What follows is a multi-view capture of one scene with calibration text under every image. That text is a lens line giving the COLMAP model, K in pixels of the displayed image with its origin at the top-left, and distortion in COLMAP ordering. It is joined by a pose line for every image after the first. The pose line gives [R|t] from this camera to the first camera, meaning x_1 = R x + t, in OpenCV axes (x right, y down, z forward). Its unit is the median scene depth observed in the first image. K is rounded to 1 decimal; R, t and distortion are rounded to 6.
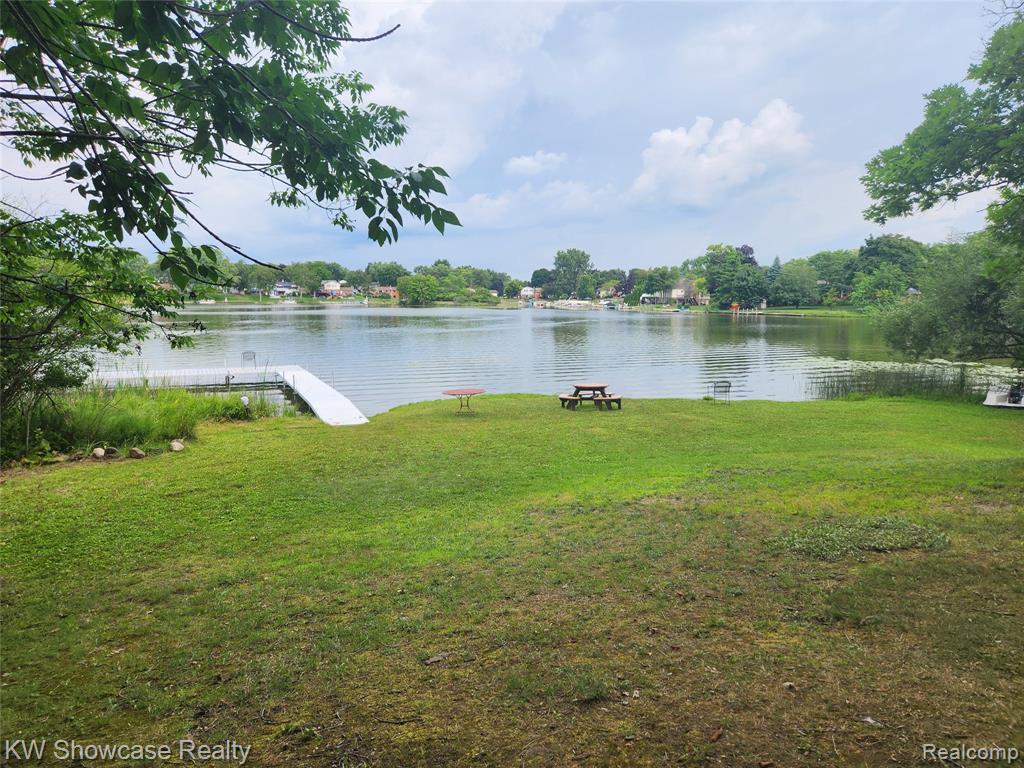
lens RADIAL K [[687.3, 0, 522.3], [0, 687.3, 380.8], [0, 0, 1]] dist [0.056397, -0.047799]
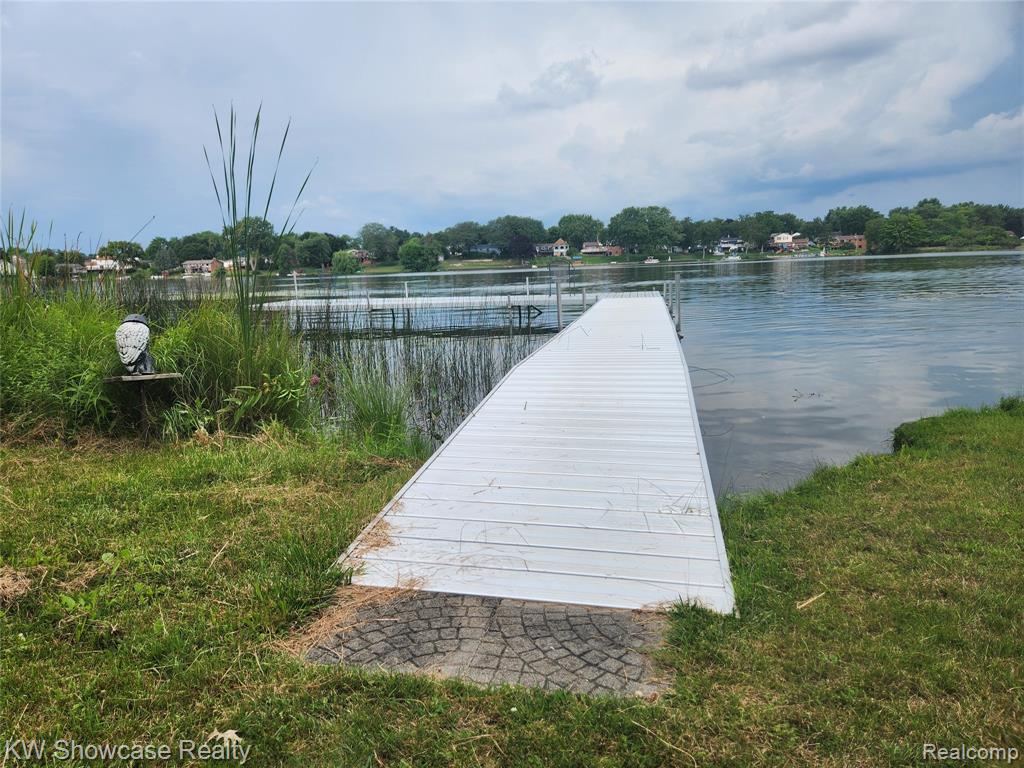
lens RADIAL K [[687.3, 0, 505.7], [0, 687.3, 391.3], [0, 0, 1]] dist [0.056397, -0.047799]
pose [[0.799025, 0.075261, -0.596569, -0.167590], [-0.035484, 0.996309, 0.078165, 0.023693], [0.600250, -0.041287, 0.798746, 0.831119]]
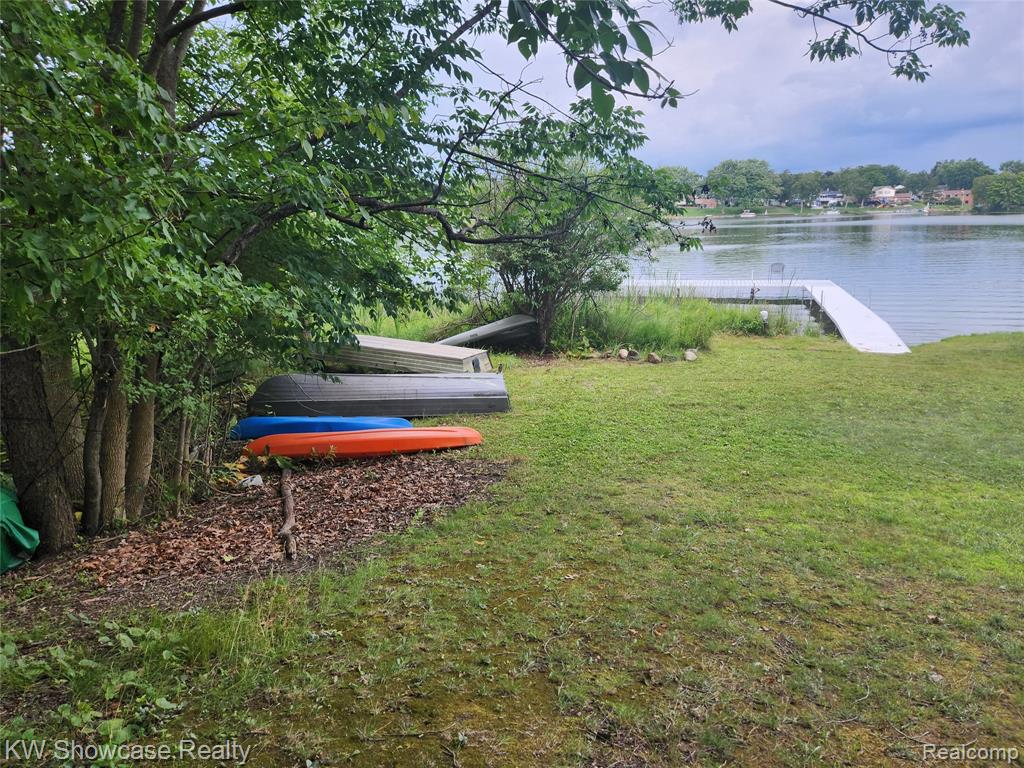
lens RADIAL K [[687.3, 0, 511.1], [0, 687.3, 379.5], [0, 0, 1]] dist [0.056397, -0.047799]
pose [[0.734429, 0.136445, -0.664828, -0.021330], [-0.056047, 0.988430, 0.140944, 0.002447], [0.676367, -0.066251, 0.733579, 0.090410]]
